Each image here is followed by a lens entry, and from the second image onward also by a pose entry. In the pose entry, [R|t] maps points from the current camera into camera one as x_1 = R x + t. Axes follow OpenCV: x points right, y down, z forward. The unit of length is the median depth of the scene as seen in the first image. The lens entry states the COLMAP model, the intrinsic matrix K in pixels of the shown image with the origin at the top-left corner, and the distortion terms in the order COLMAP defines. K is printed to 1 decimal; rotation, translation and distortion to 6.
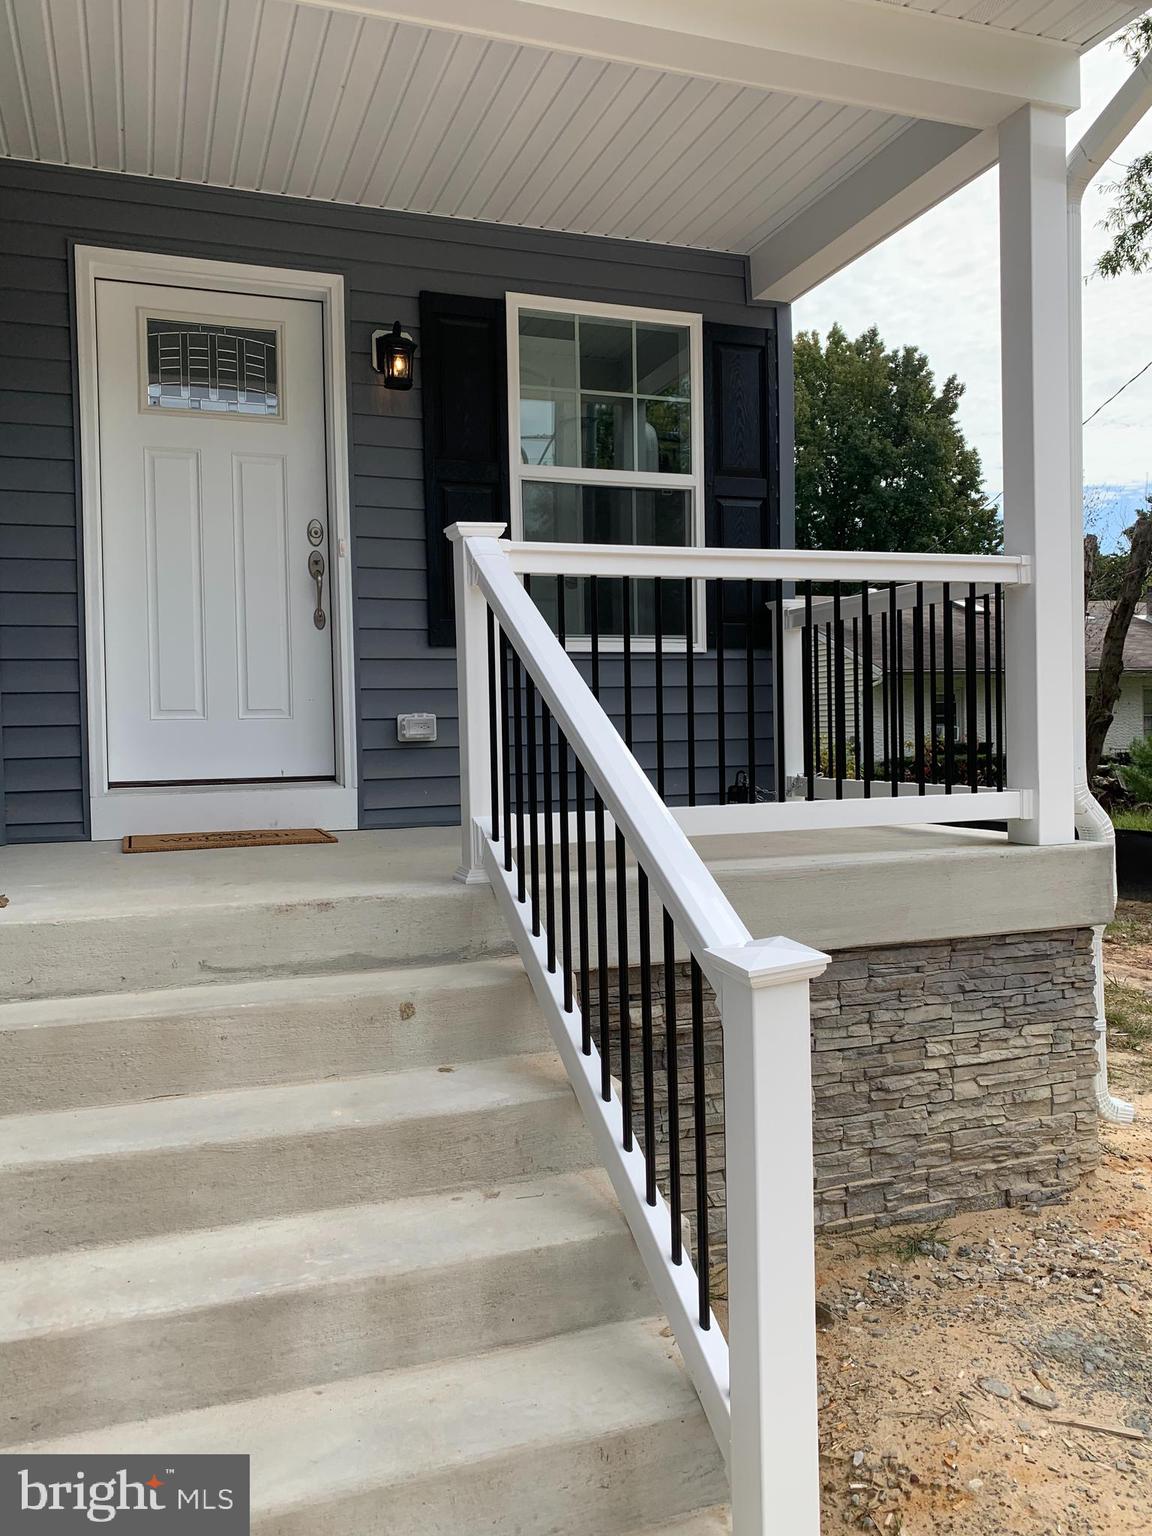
lens RADIAL K [[1188.5, 0, 577.2], [0, 1188.5, 763.7], [0, 0, 1]] dist [0.014223, -0.008890]
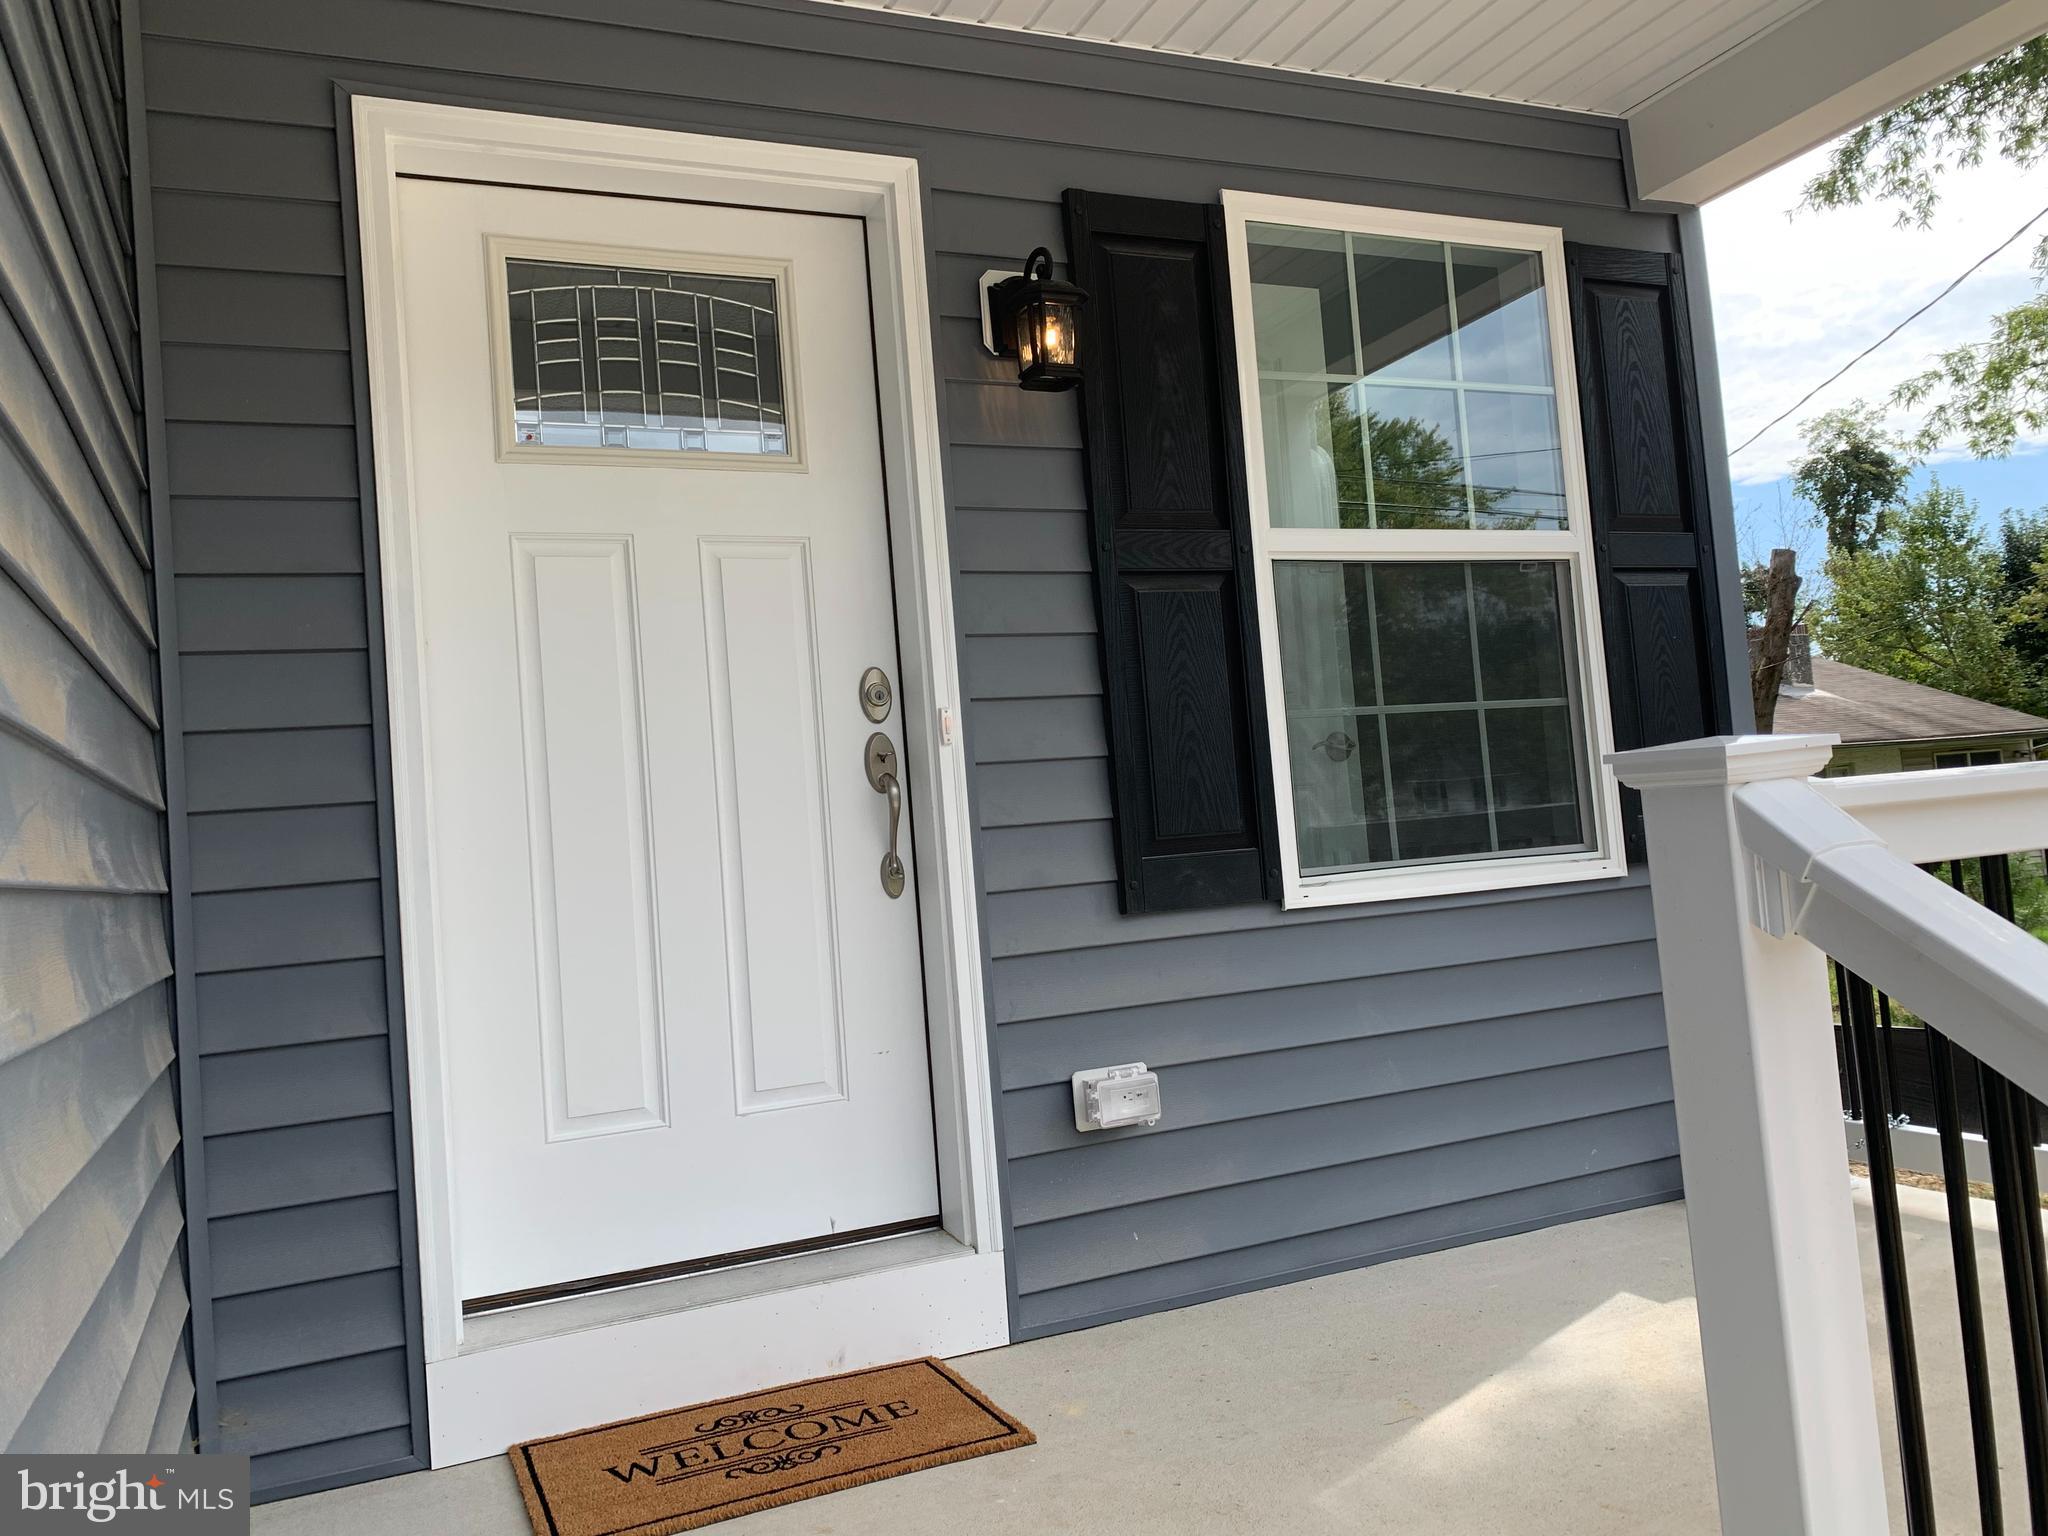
lens RADIAL K [[1584.7, 0, 1029.6], [0, 1584.7, 758.7], [0, 0, 1]] dist [0.014223, -0.008890]
pose [[0.994484, -0.059673, 0.086263, -0.217850], [0.066698, 0.994481, -0.080987, -0.115949], [-0.080954, 0.086294, 0.992975, 0.382093]]
